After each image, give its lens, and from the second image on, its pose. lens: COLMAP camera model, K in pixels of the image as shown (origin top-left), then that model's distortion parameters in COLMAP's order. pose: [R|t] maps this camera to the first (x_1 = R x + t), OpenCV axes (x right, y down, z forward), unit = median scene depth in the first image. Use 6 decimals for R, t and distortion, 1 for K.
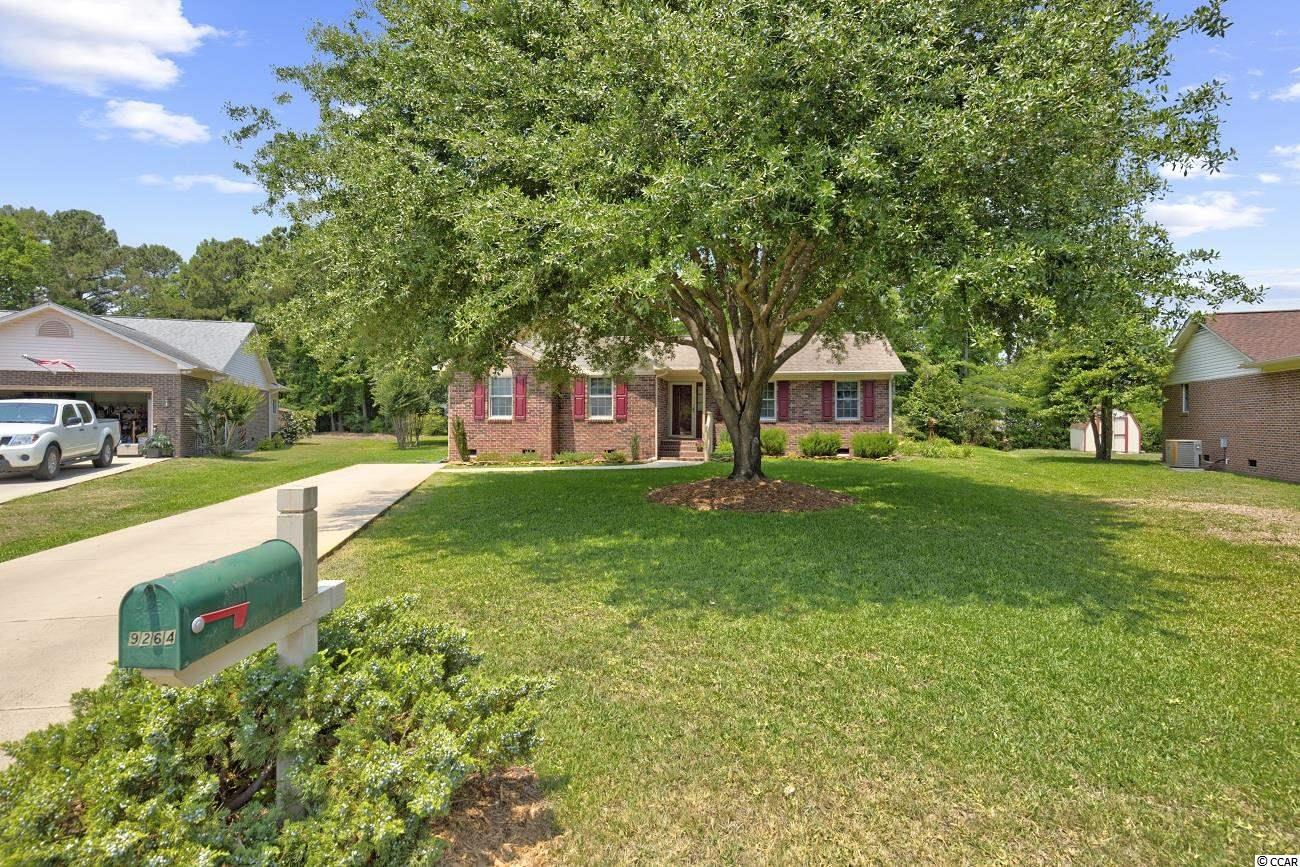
lens RADIAL K [[604.6, 0, 648.4], [0, 604.6, 428.5], [0, 0, 1]] dist [-0.003114, 0.001118]
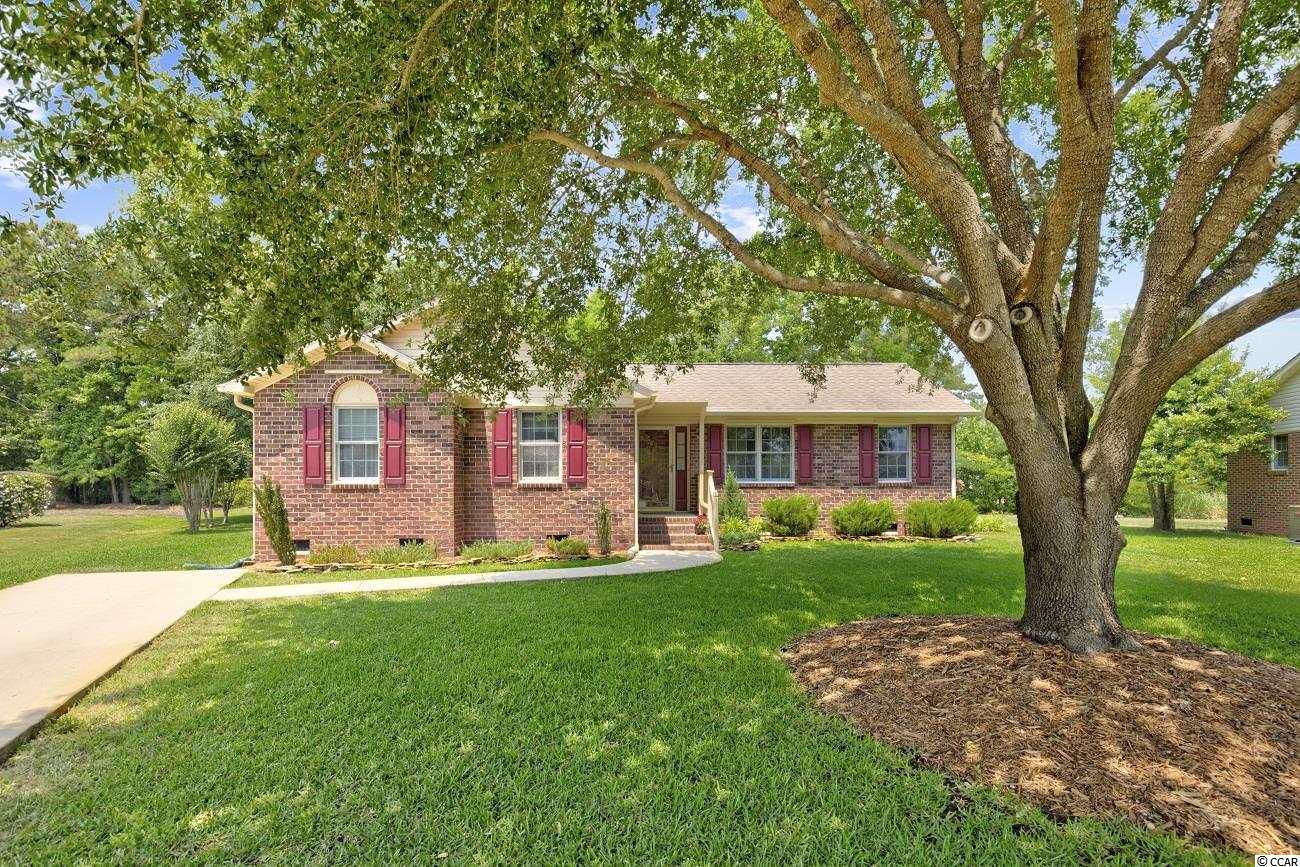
lens RADIAL K [[604.6, 0, 633.2], [0, 604.6, 489.8], [0, 0, 1]] dist [-0.003114, 0.001118]
pose [[0.981224, -0.007889, 0.192712, -0.102504], [0.009293, 0.999936, -0.006382, -0.004208], [-0.192649, 0.008053, 0.981235, 0.408415]]
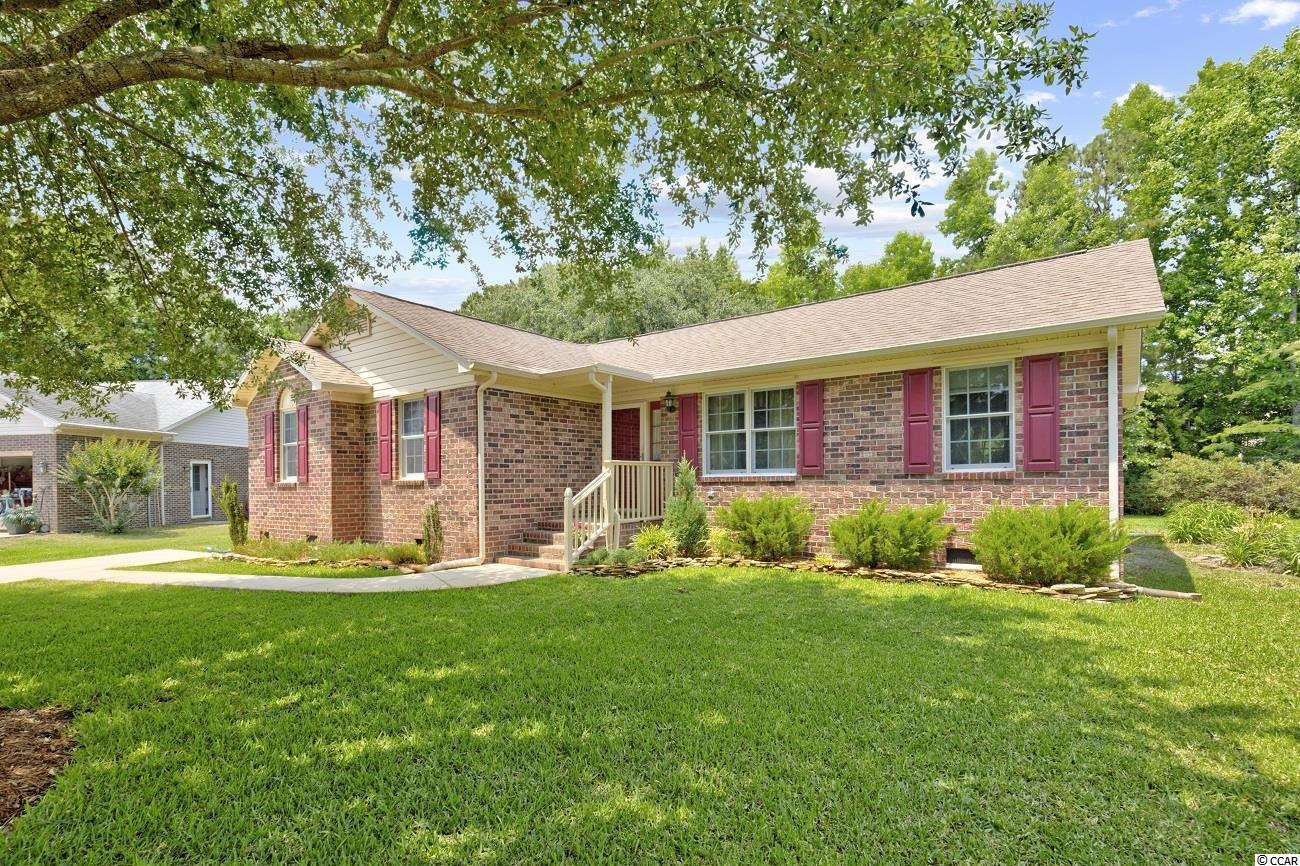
lens RADIAL K [[604.6, 0, 663.7], [0, 604.6, 490.9], [0, 0, 1]] dist [-0.003114, 0.001118]
pose [[0.892554, -0.006256, -0.450898, 0.348216], [0.009852, 0.999936, 0.005630, -0.006738], [0.450833, -0.009468, 0.892558, 0.626560]]
